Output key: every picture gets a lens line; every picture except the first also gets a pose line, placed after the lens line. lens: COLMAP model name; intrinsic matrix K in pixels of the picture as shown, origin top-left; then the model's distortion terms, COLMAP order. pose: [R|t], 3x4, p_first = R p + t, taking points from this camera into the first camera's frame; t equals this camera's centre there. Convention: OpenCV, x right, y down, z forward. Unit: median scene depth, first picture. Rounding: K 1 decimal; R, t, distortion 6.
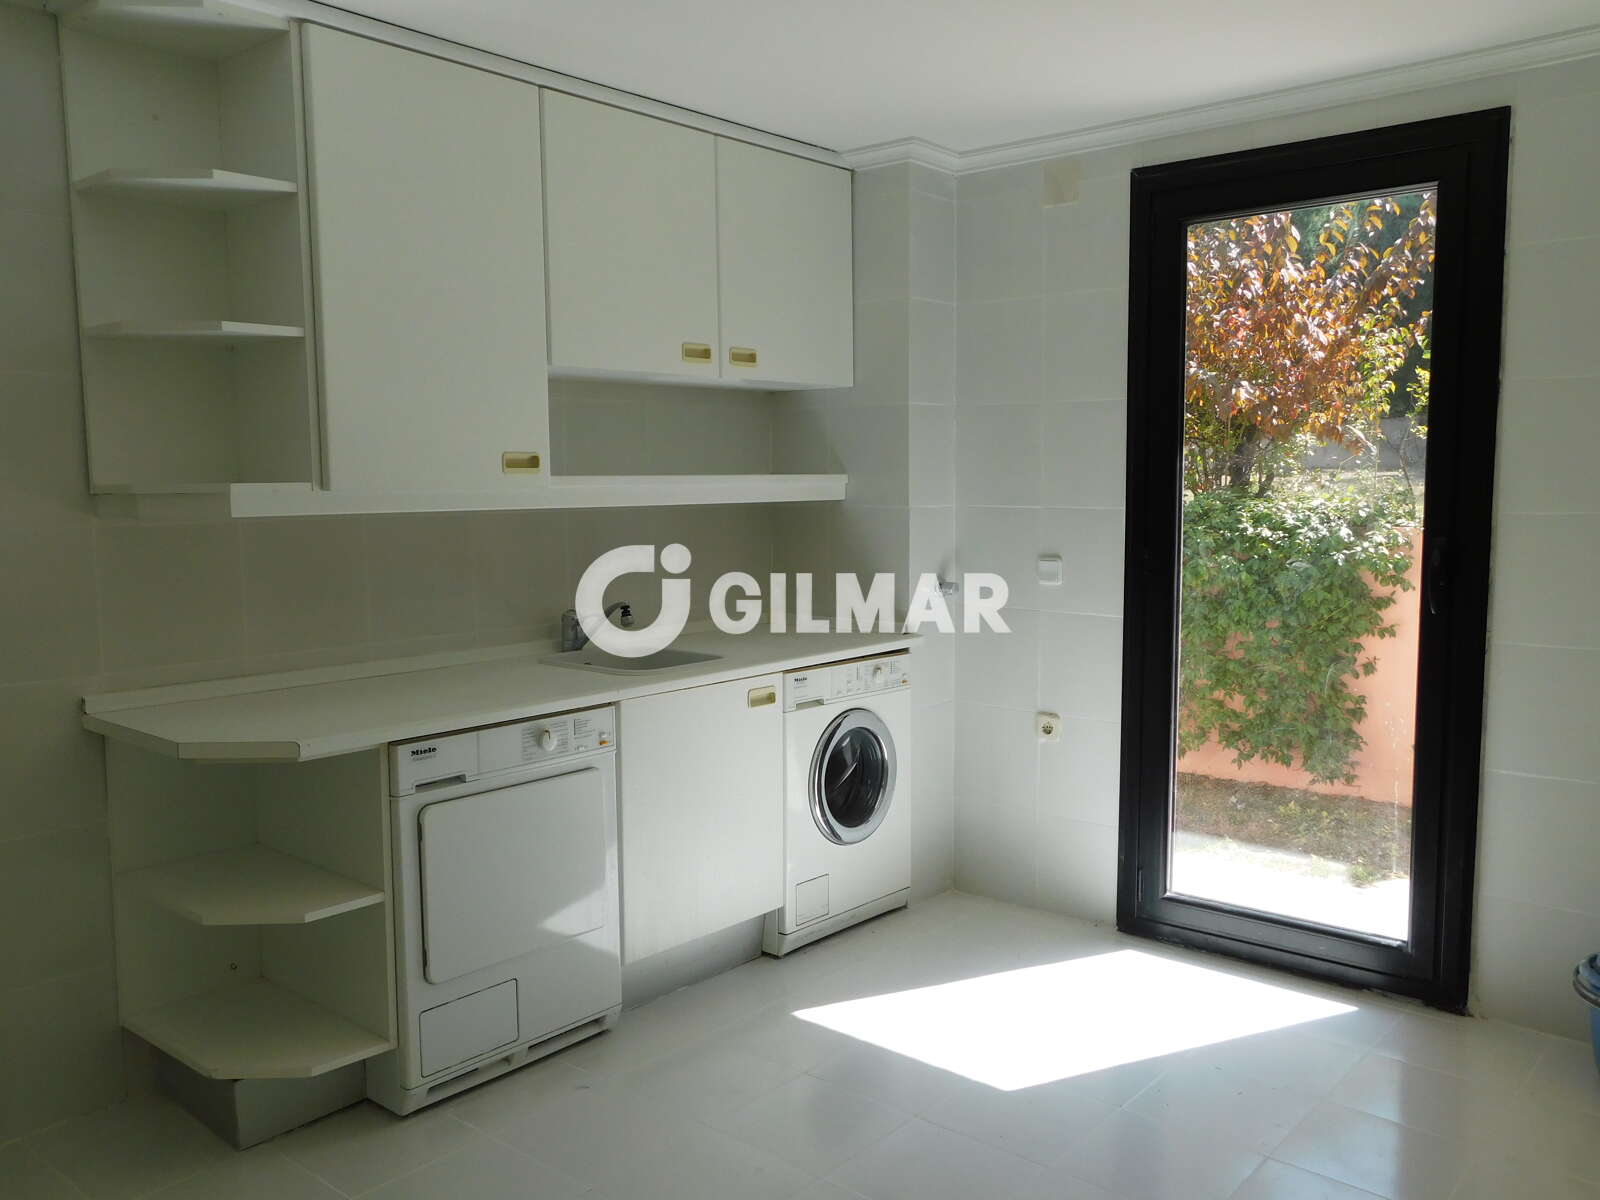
lens RADIAL K [[1306.5, 0, 794.3], [0, 1306.5, 607.4], [0, 0, 1]] dist [0.003971, 0.010463]
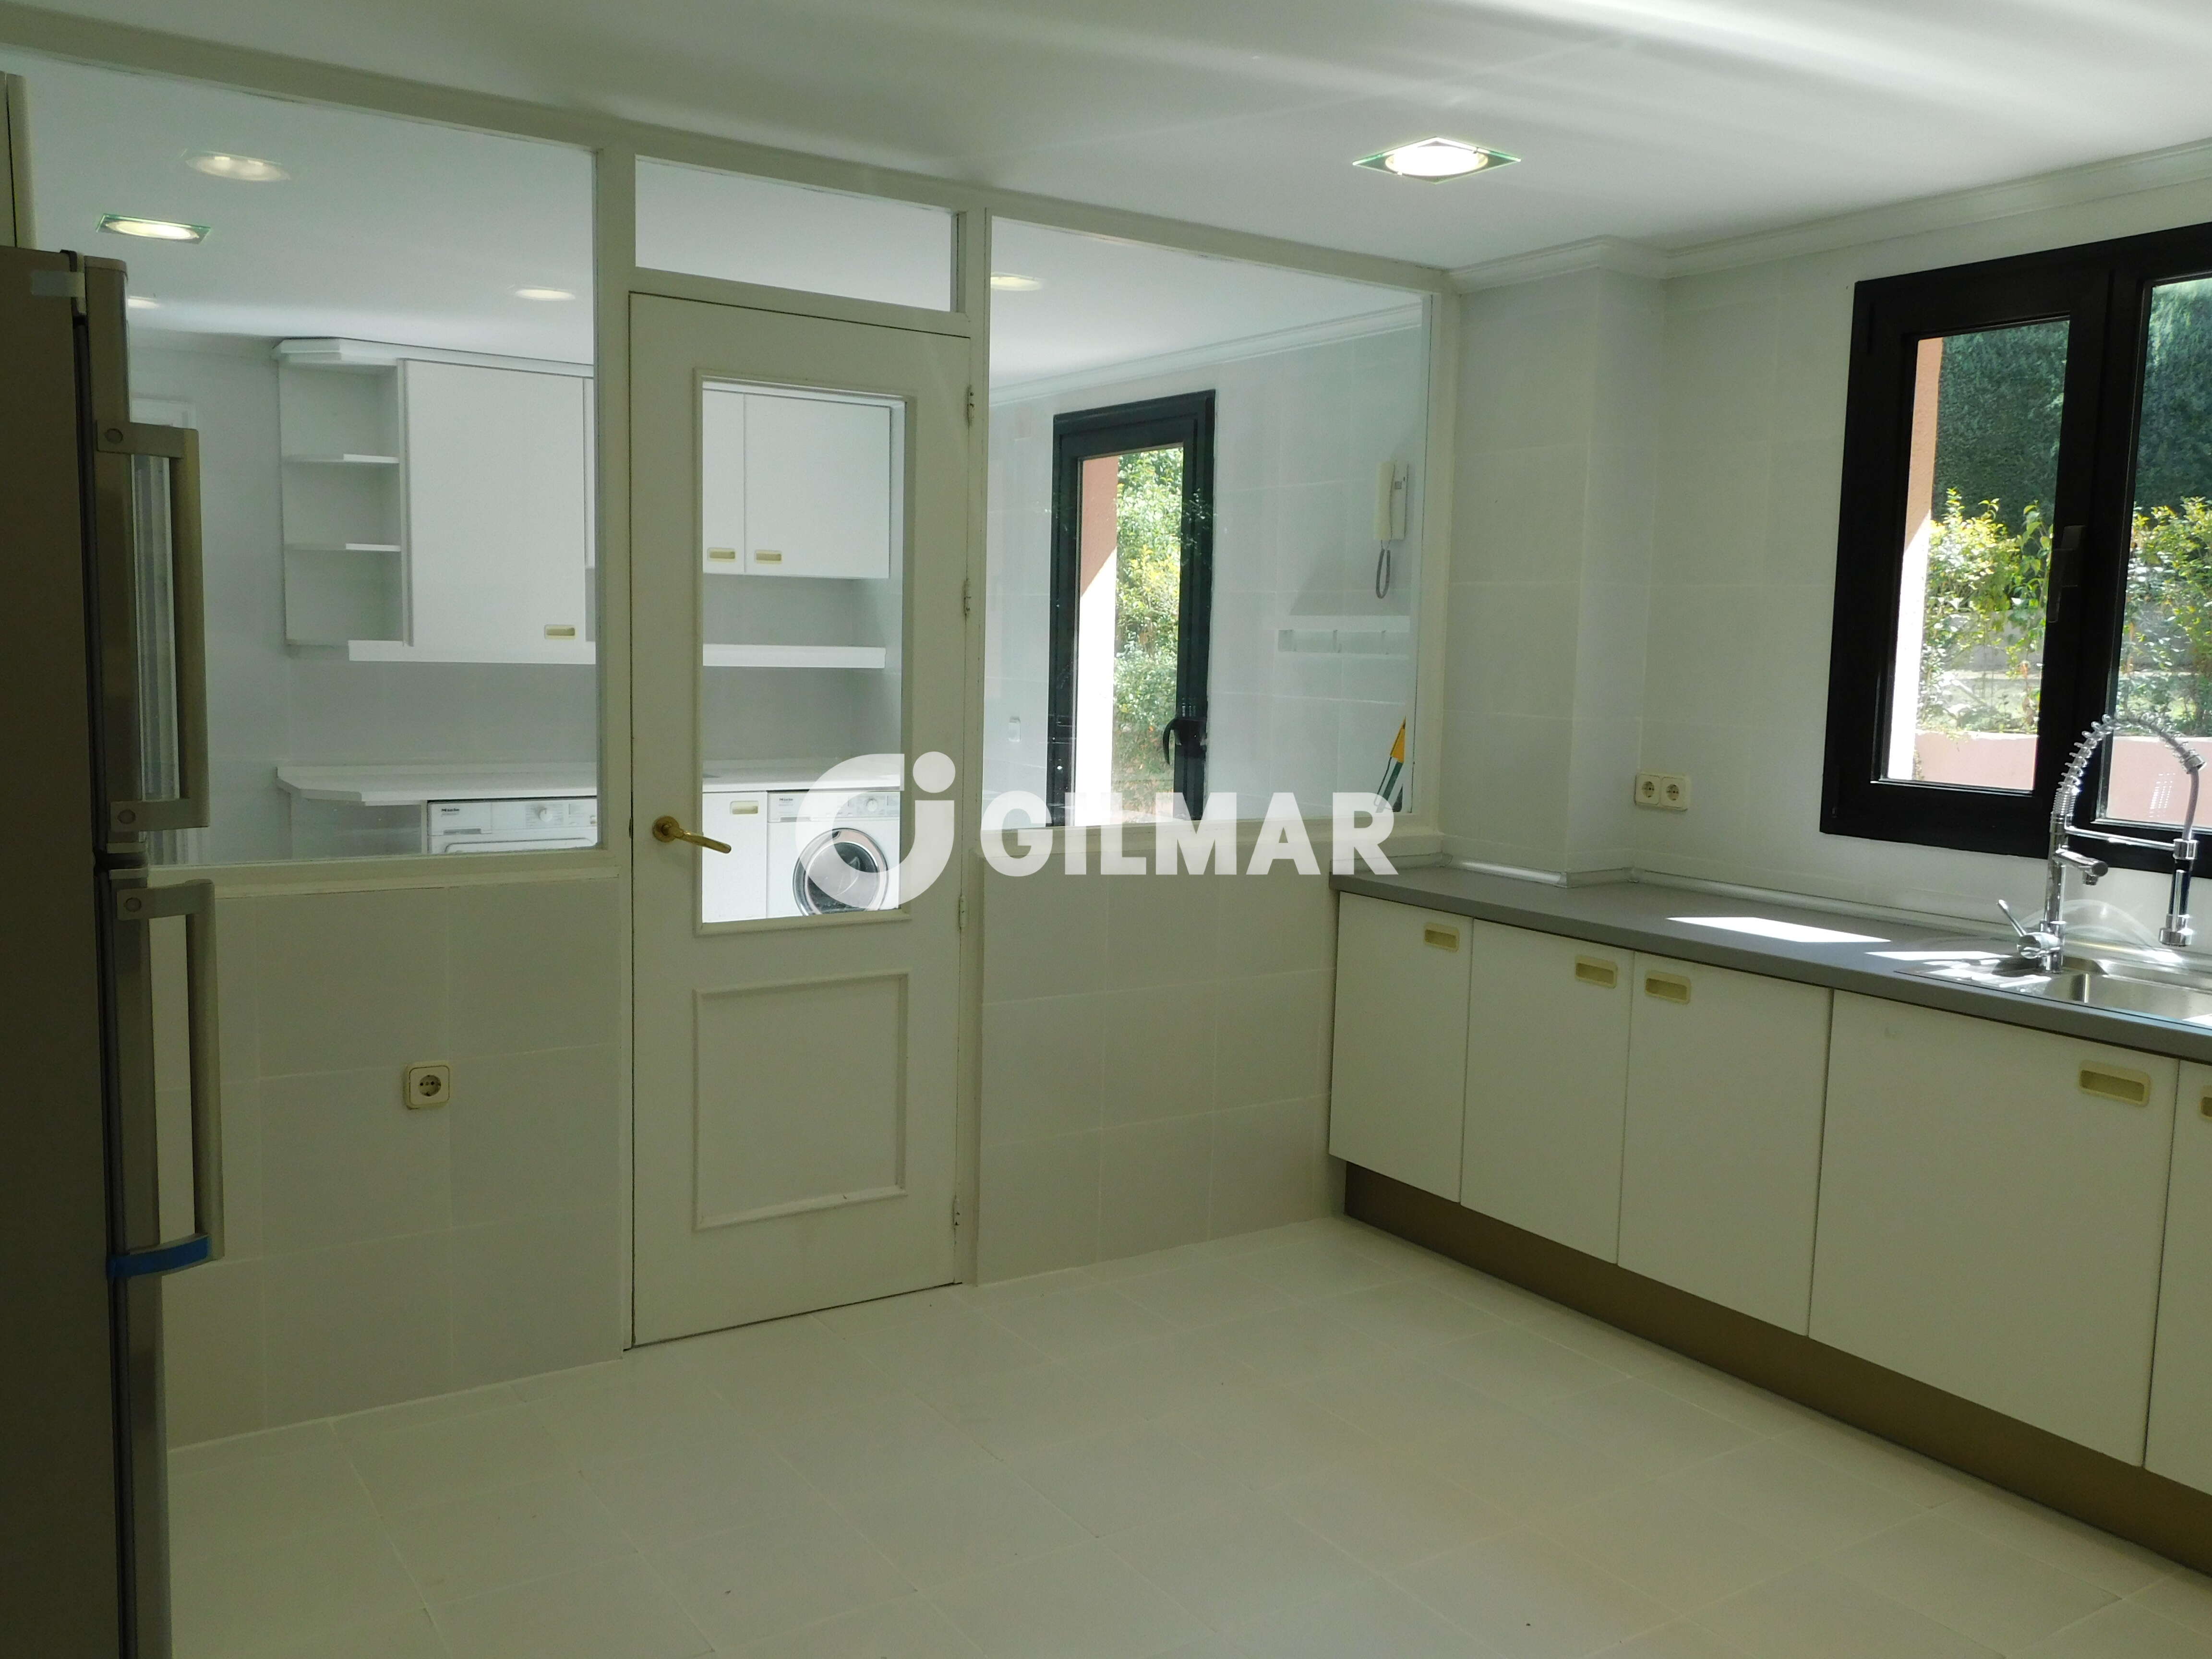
lens RADIAL K [[1806.3, 0, 1113.2], [0, 1806.3, 836.6], [0, 0, 1]] dist [0.003971, 0.010463]
pose [[0.962050, 0.058453, -0.266538, 0.965020], [-0.057377, 0.998282, 0.011829, 0.061050], [0.266771, 0.003913, 0.963752, -0.815809]]
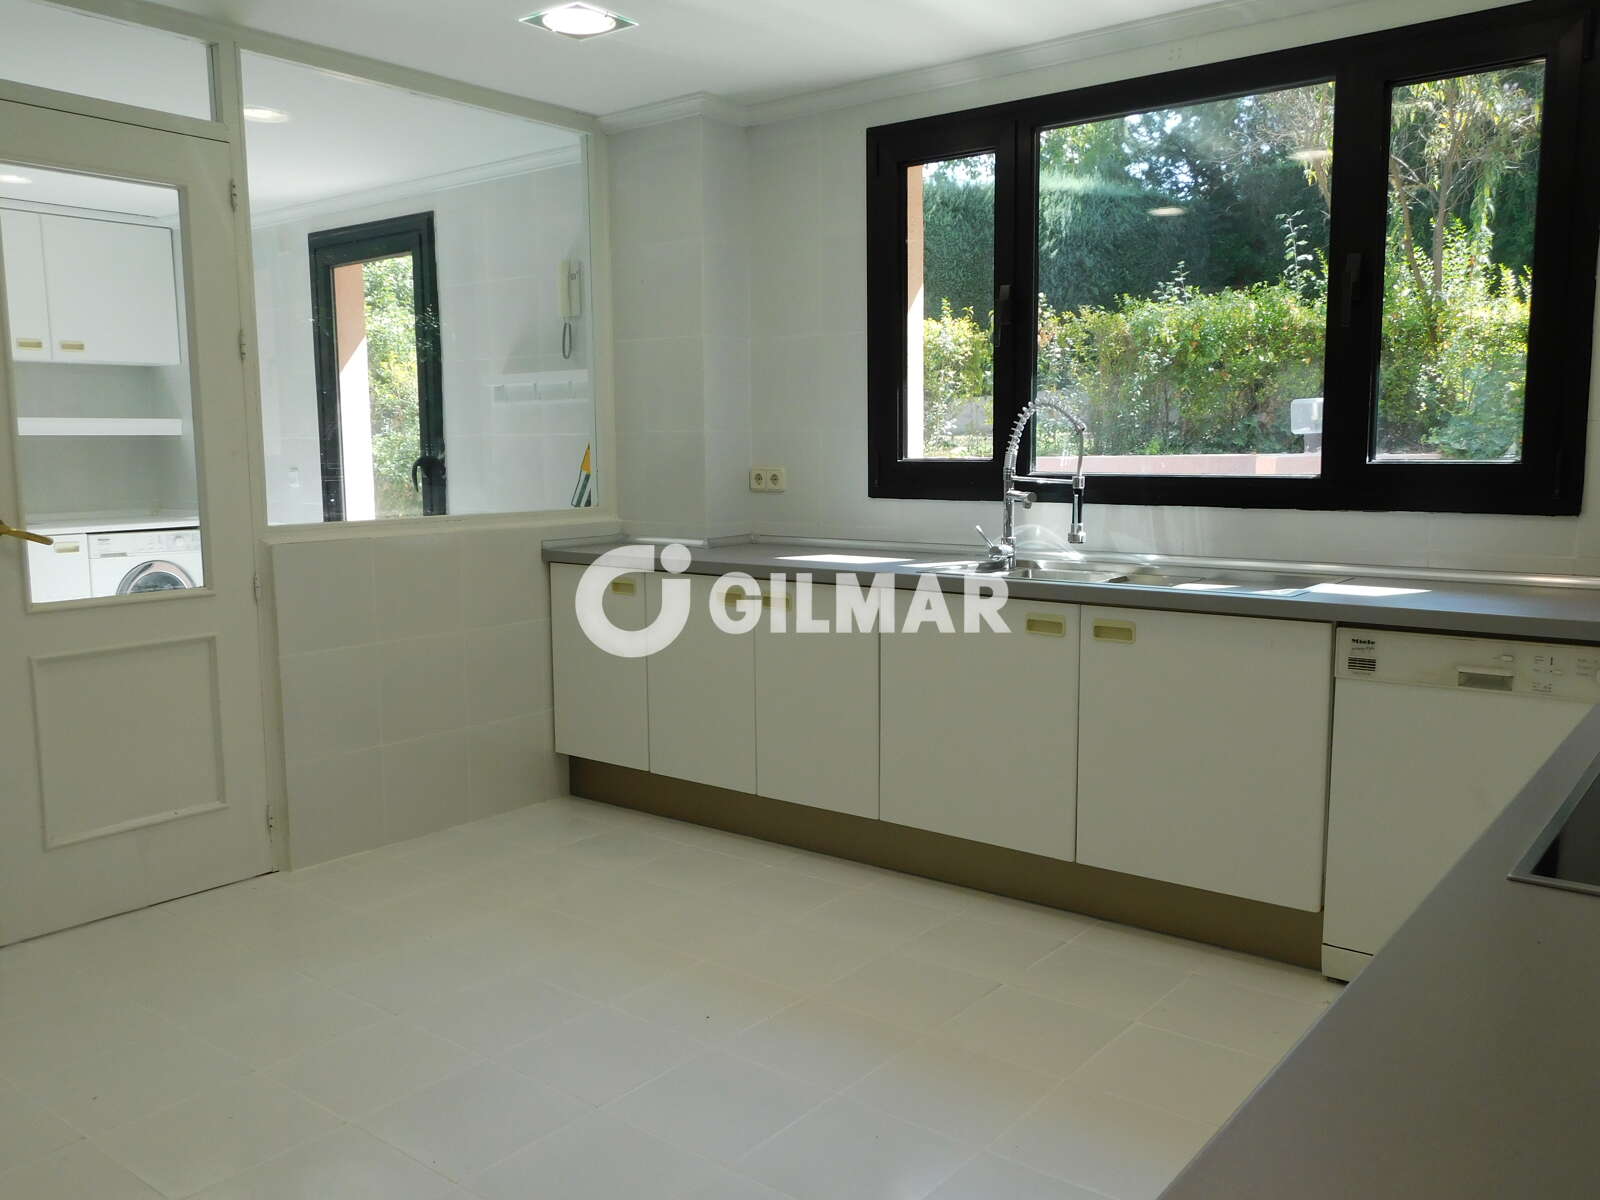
lens RADIAL K [[1306.5, 0, 798.1], [0, 1306.5, 602.7], [0, 0, 1]] dist [0.003971, 0.010463]
pose [[0.999358, -0.007921, 0.034953, 0.980733], [0.007195, 0.999757, 0.020860, 0.126024], [-0.035110, -0.020595, 0.999171, -0.835827]]
